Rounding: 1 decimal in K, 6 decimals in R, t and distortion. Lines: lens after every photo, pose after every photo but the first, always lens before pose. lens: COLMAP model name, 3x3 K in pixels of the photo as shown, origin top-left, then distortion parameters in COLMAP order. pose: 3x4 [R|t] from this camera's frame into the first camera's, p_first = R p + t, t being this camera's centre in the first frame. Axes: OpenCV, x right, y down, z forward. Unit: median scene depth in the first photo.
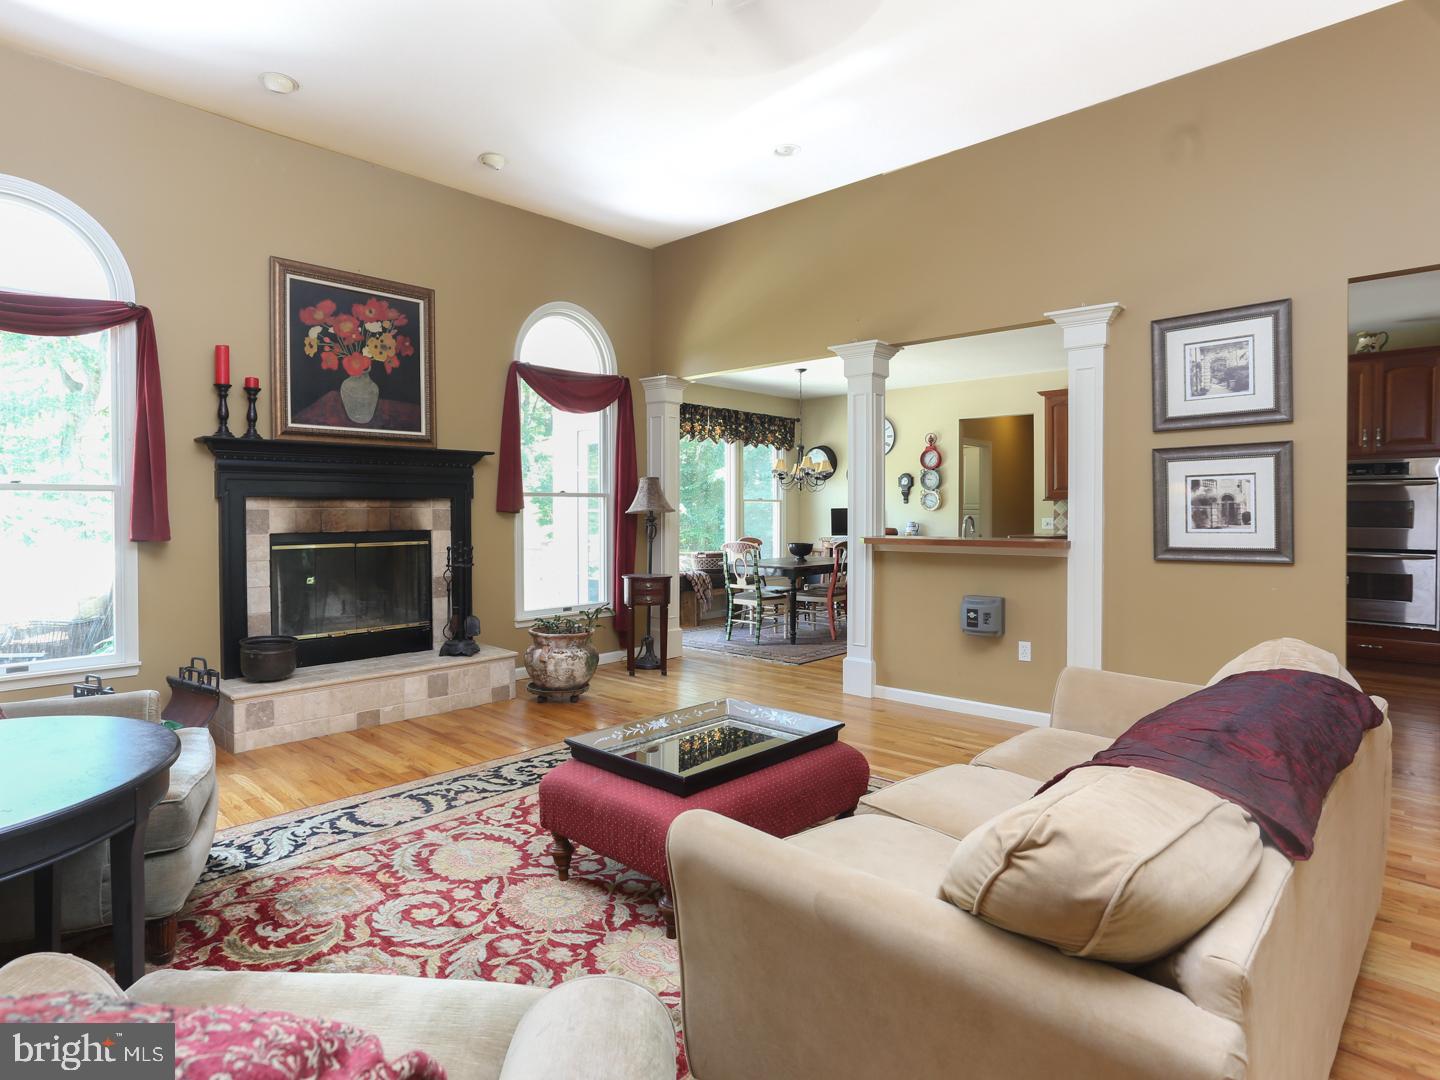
lens RADIAL K [[801.8, 0, 680.7], [0, 801.8, 511.1], [0, 0, 1]] dist [-0.038080, 0.016801]
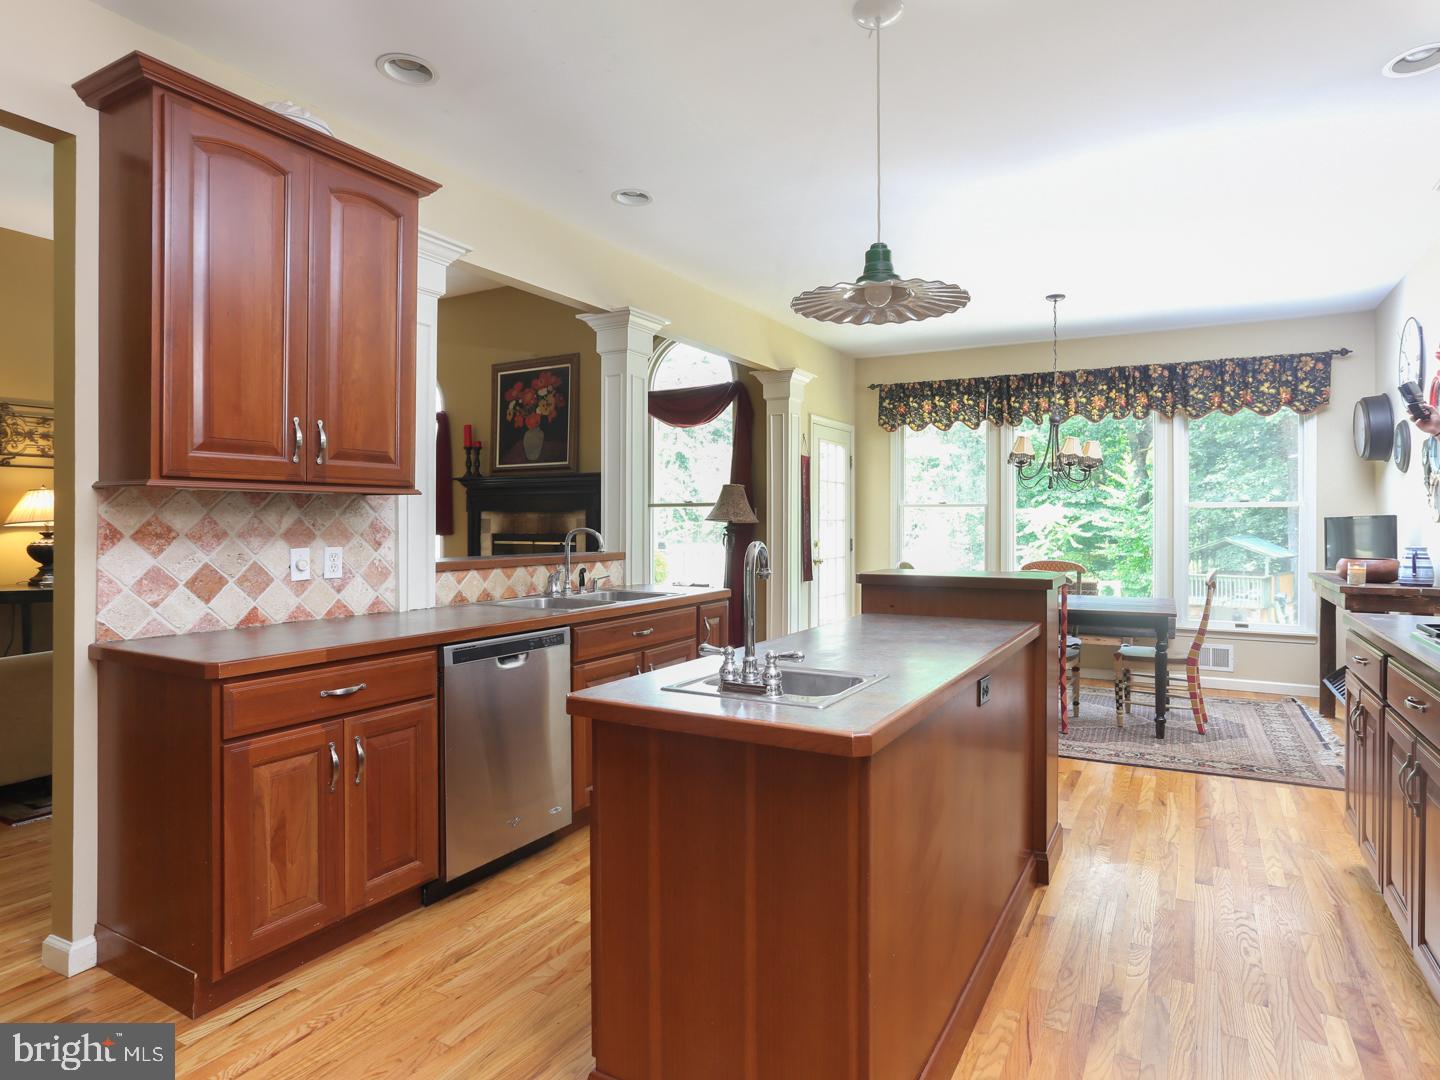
lens RADIAL K [[801.8, 0, 770.7], [0, 801.8, 525.0], [0, 0, 1]] dist [-0.038080, 0.016801]
pose [[0.277216, 0.006566, -0.960785, 1.097975], [-0.003791, 0.999976, 0.005739, 0.000138], [0.960800, 0.002051, 0.277234, 0.974083]]
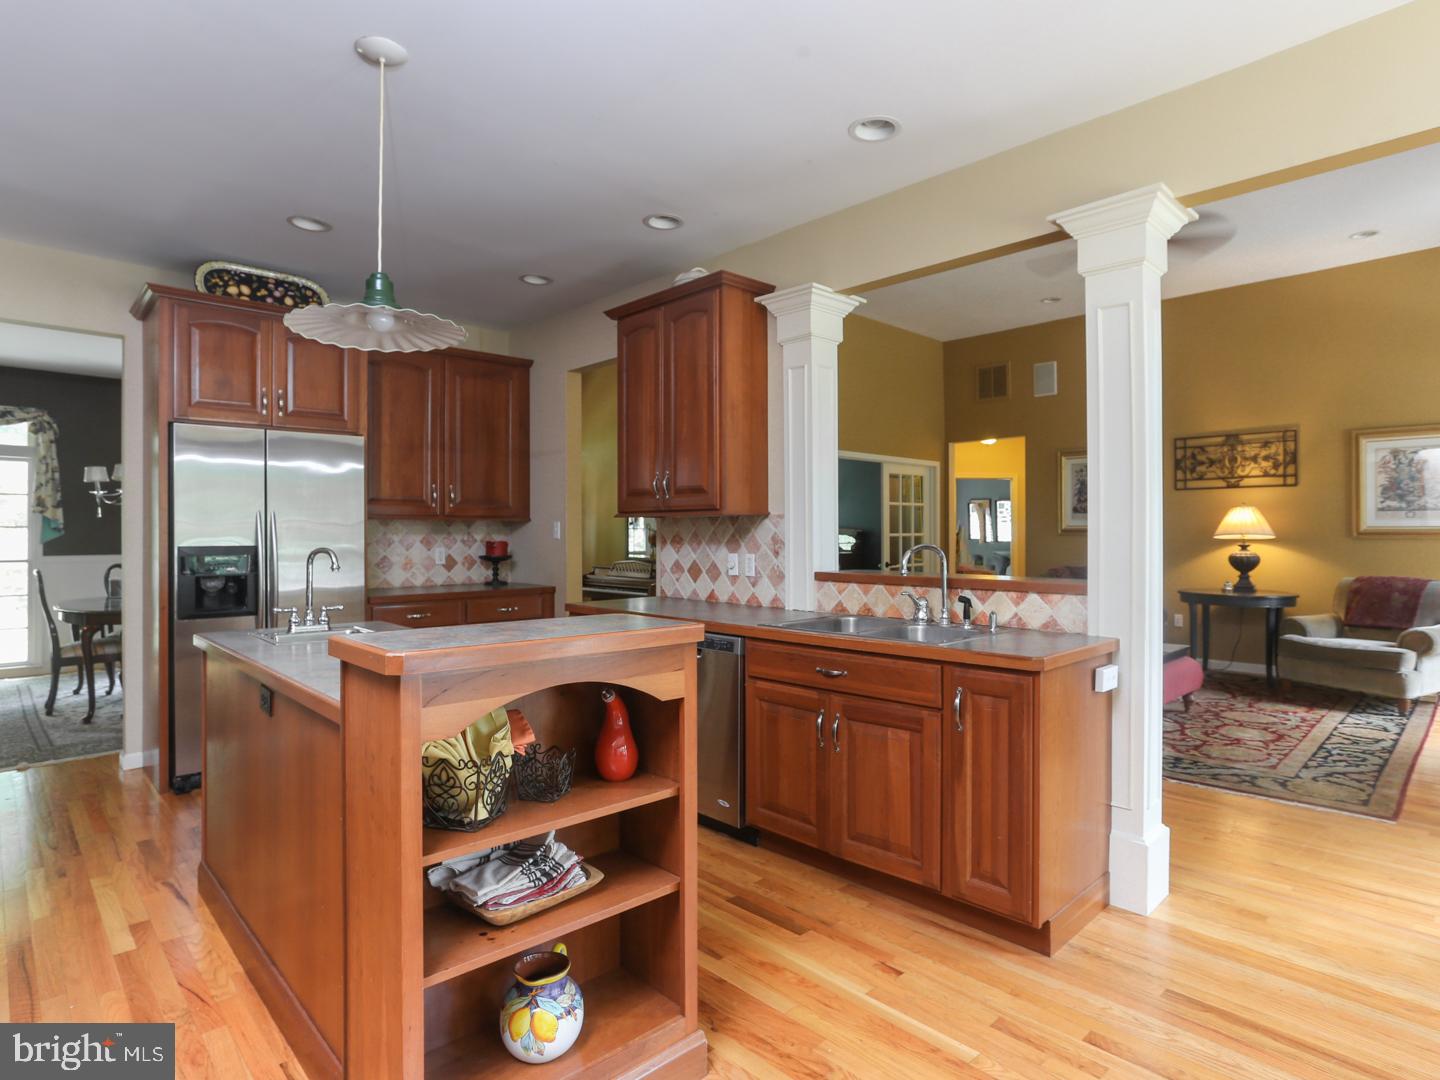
lens RADIAL K [[801.8, 0, 748.8], [0, 801.8, 525.6], [0, 0, 1]] dist [-0.038080, 0.016801]
pose [[-0.999925, -0.000729, 0.012262, 0.482659], [-0.000795, 0.999985, -0.005370, -0.003040], [-0.012258, -0.005379, -0.999910, 1.596863]]
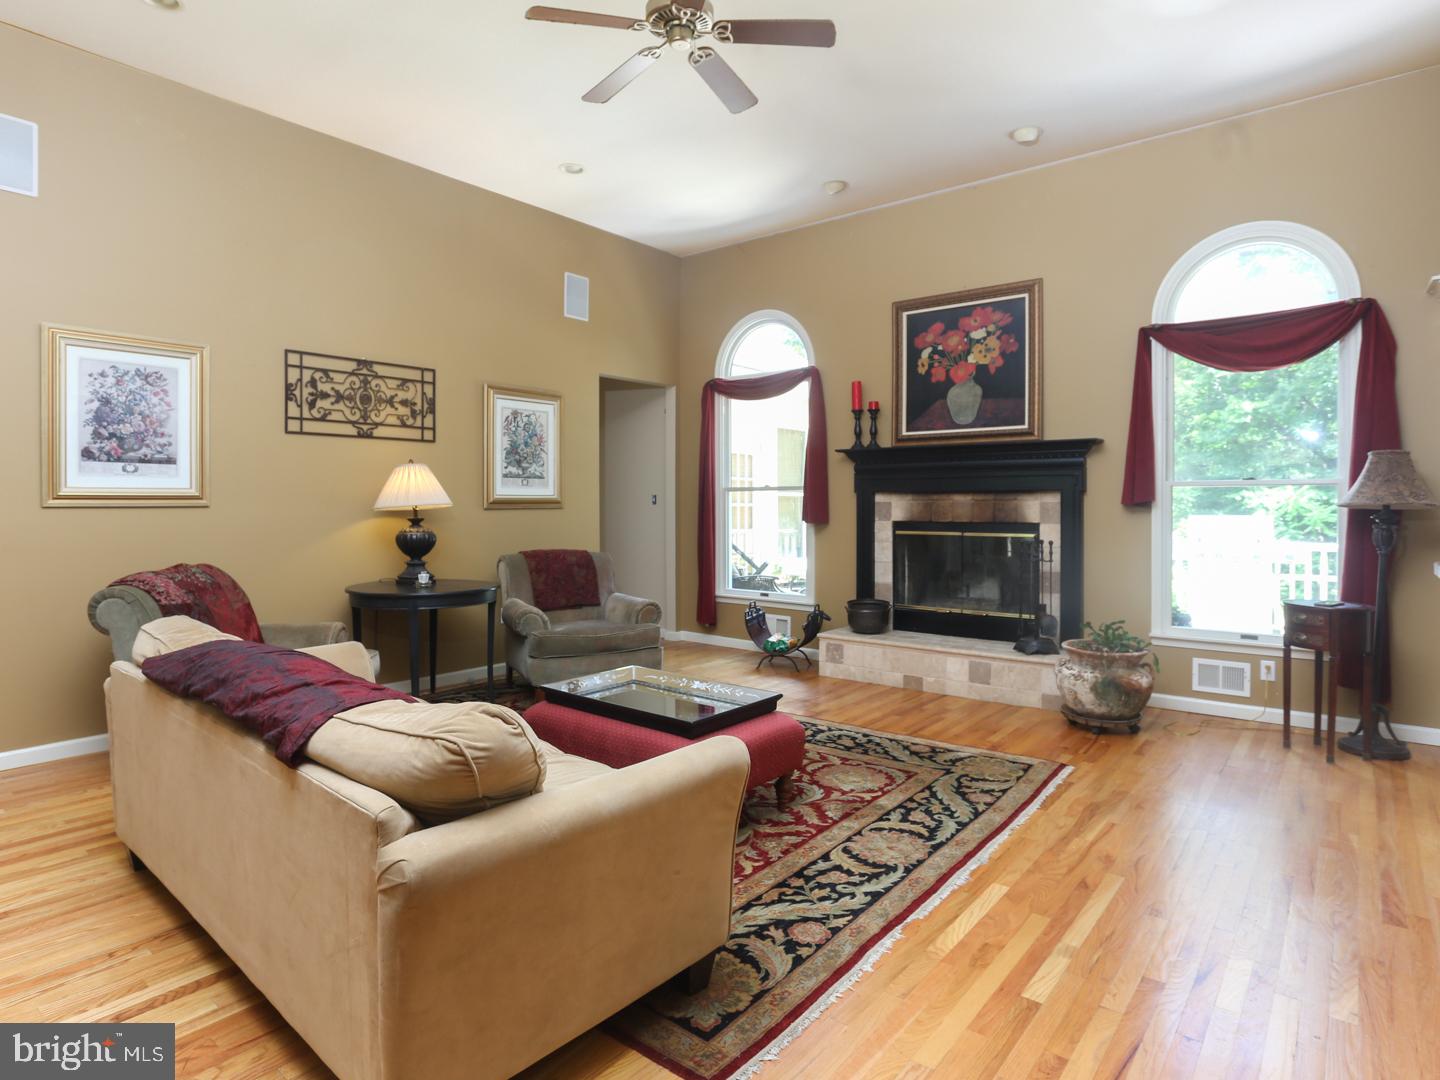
lens RADIAL K [[816.7, 0, 692.0], [0, 816.7, 490.4], [0, 0, 1]] dist [-0.017223, 0.001330]
pose [[0.081044, -0.011770, -0.996641, 0.672558], [-0.003720, 0.999920, -0.012111, -0.002738], [0.996704, 0.004689, 0.080993, 0.509621]]
